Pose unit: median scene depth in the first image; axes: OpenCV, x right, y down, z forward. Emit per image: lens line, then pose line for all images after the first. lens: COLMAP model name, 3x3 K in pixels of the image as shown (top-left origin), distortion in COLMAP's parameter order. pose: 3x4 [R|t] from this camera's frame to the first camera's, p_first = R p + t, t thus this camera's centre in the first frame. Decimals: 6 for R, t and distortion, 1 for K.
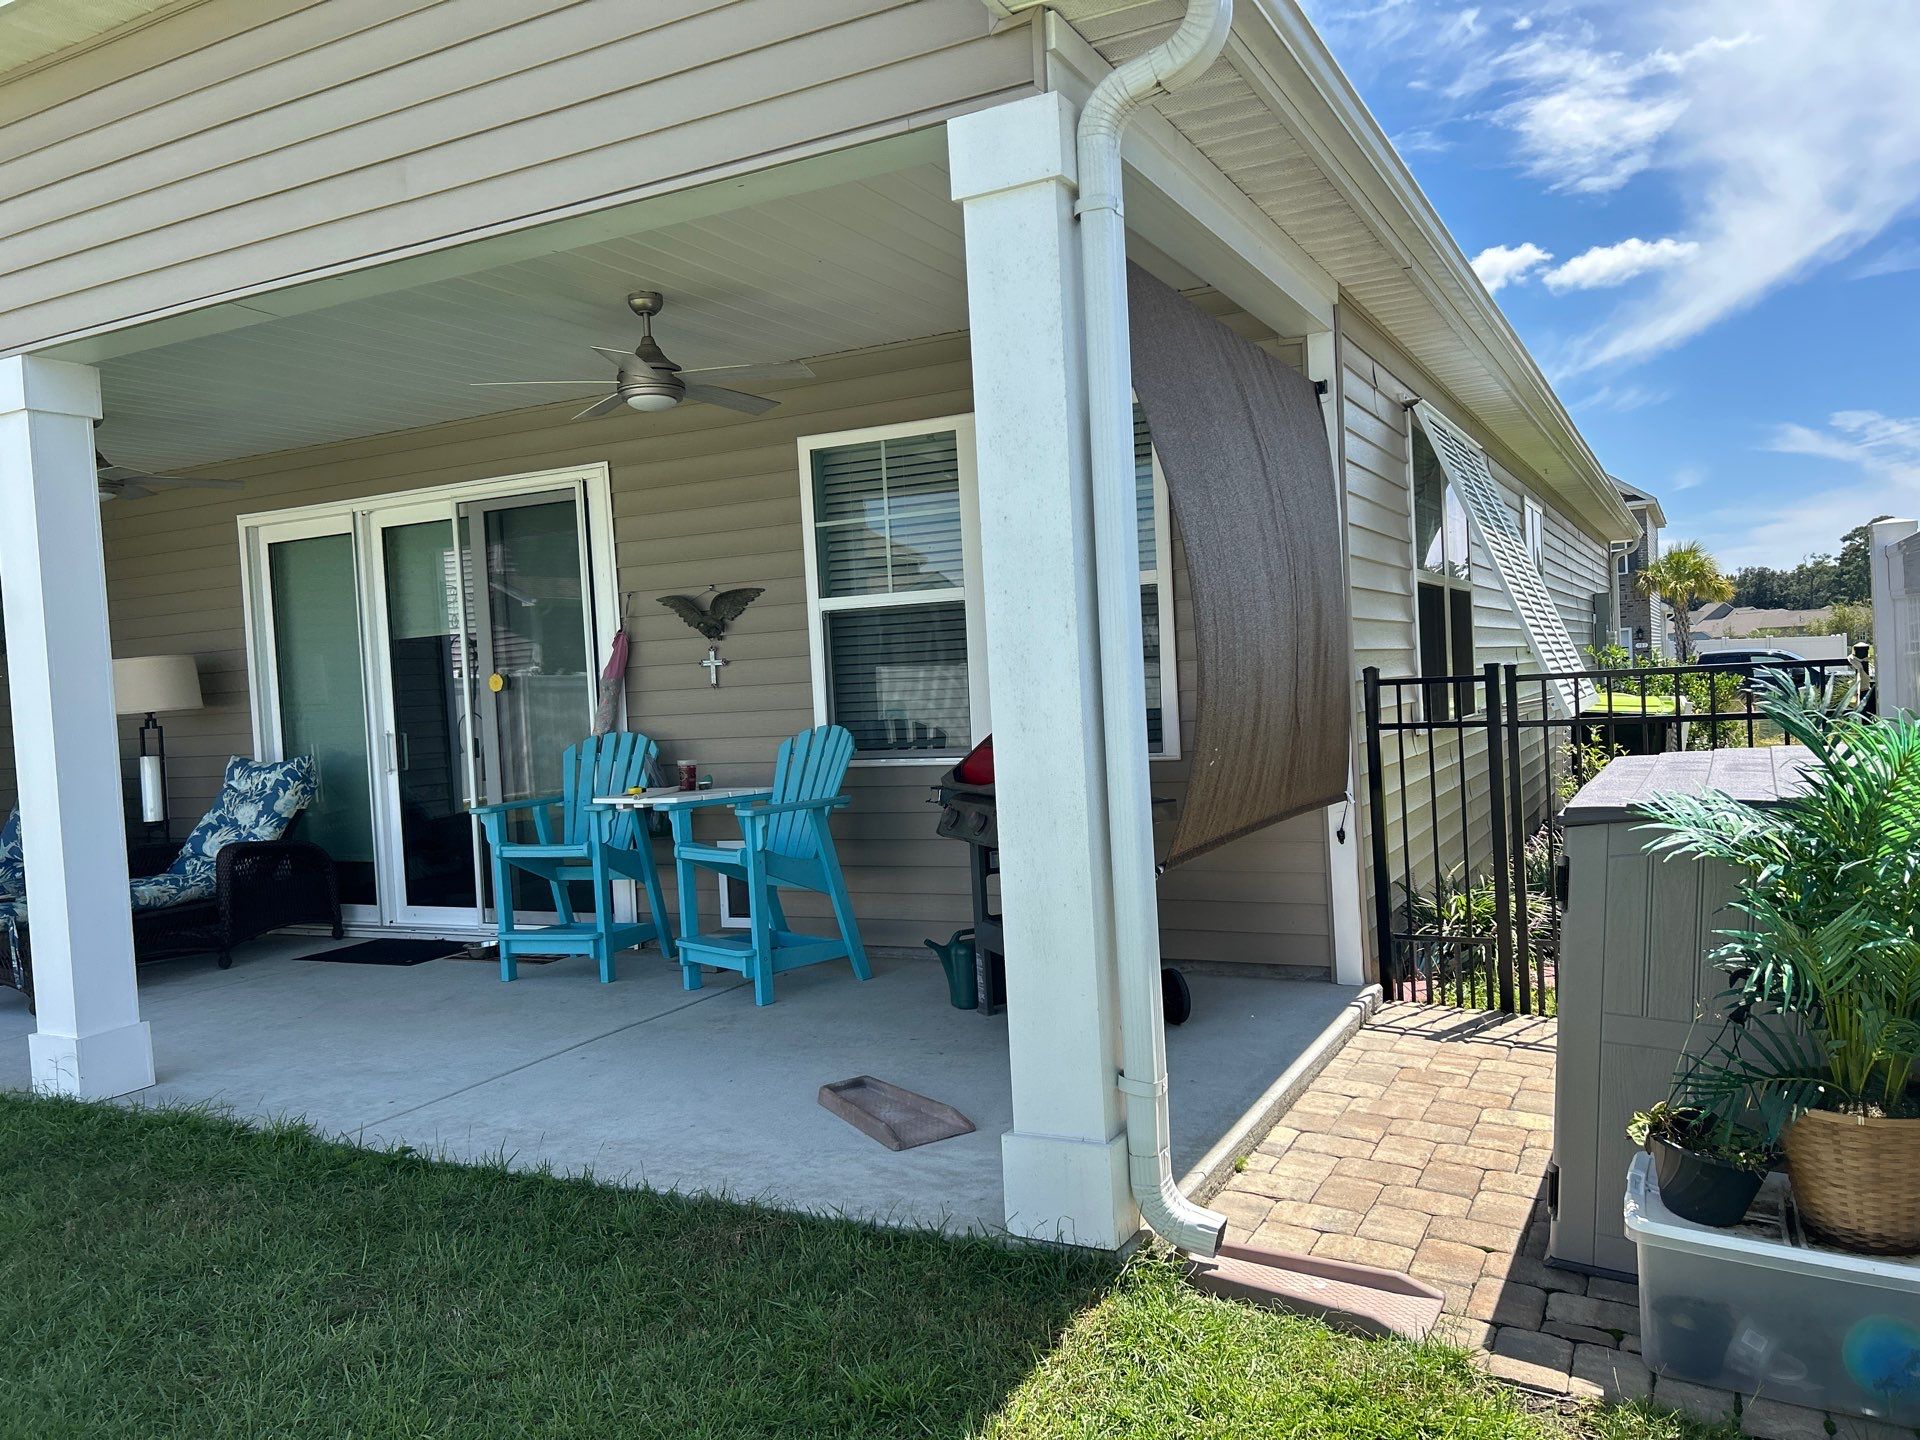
lens RADIAL K [[1439.8, 0, 970.6], [0, 1439.8, 721.3], [0, 0, 1]] dist [0.072677, -0.075723]
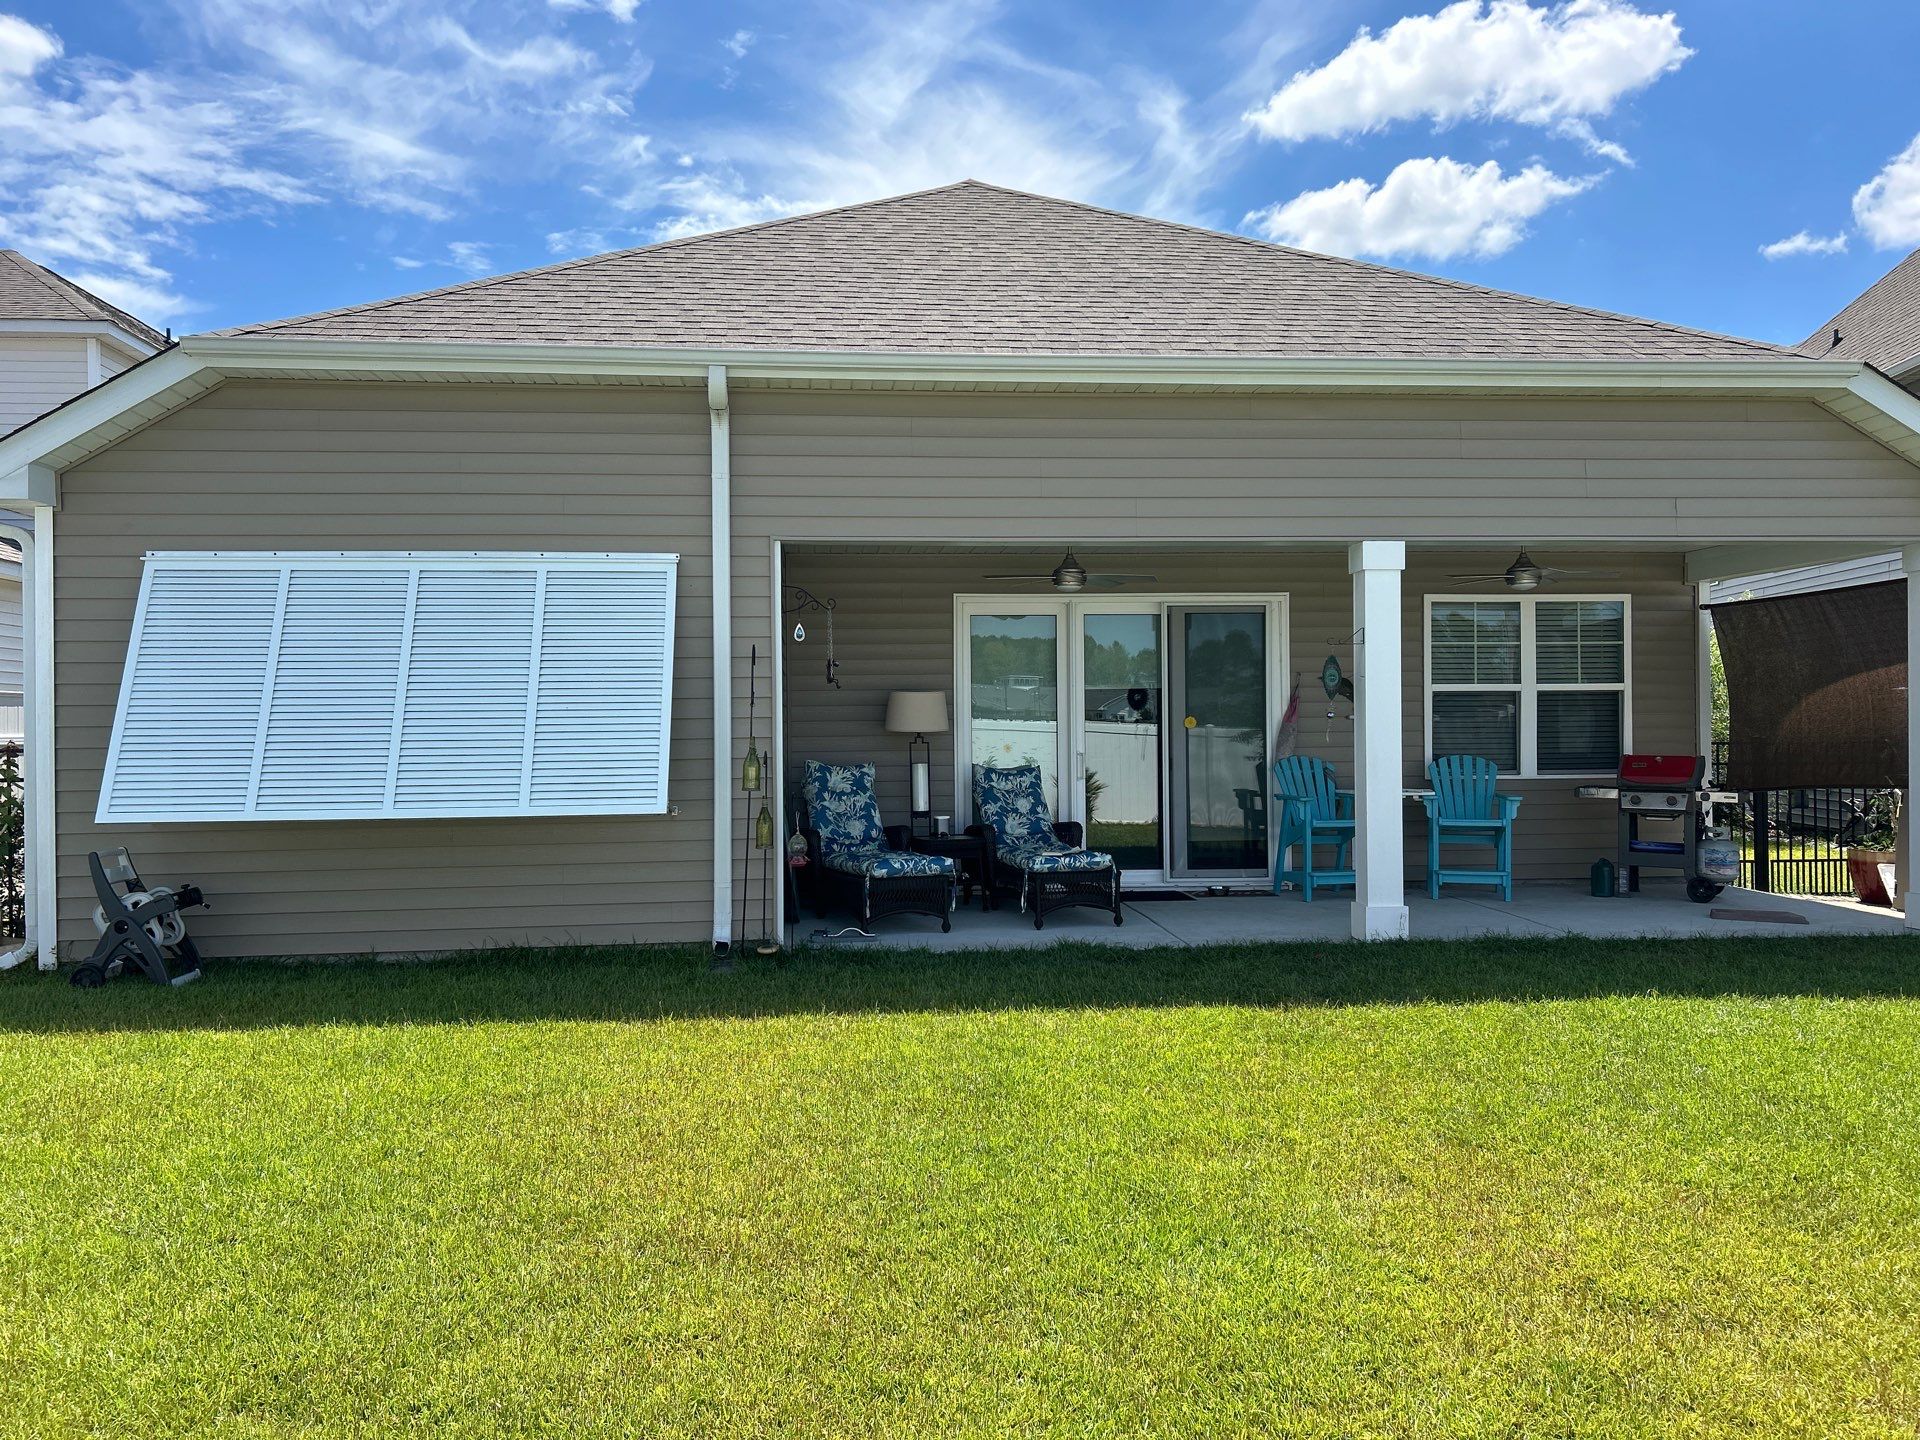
lens RADIAL K [[1421.9, 0, 952.6], [0, 1421.9, 712.0], [0, 0, 1]] dist [0.049271, -0.038103]
pose [[0.843087, 0.051007, 0.535352, -1.902758], [-0.021157, 0.997867, -0.061756, 0.087071], [-0.537361, 0.040740, 0.842368, -0.212411]]
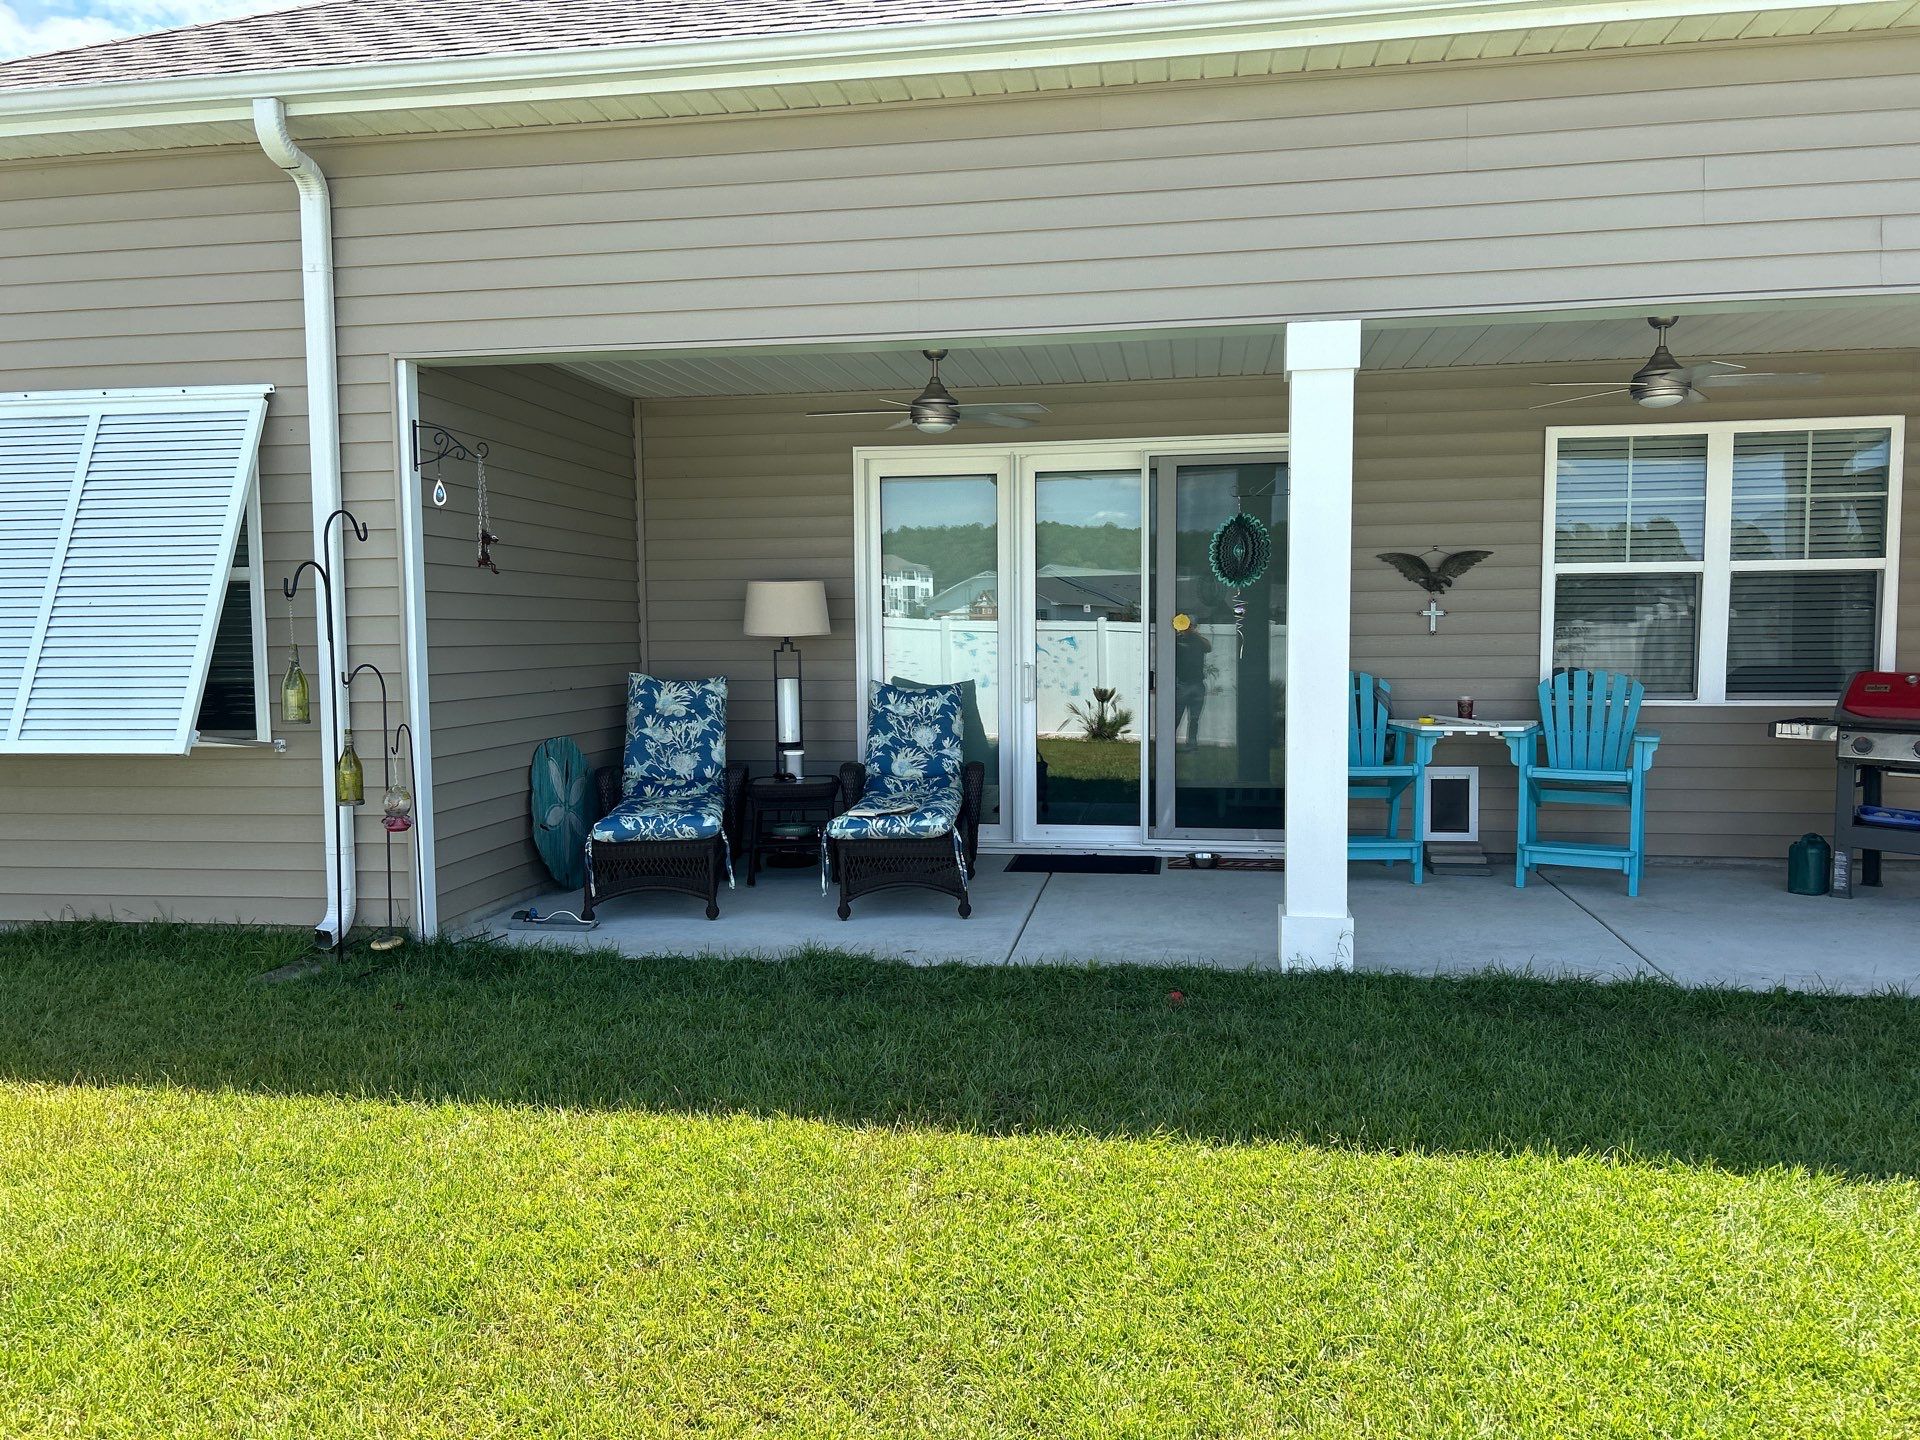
lens RADIAL K [[1440.1, 0, 963.0], [0, 1440.1, 716.3], [0, 0, 1]] dist [0.059059, -0.053490]
pose [[0.948378, 0.024611, 0.316185, -1.159066], [-0.031741, 0.999344, 0.017418, 0.043834], [-0.315549, -0.026555, 0.948538, 0.013379]]
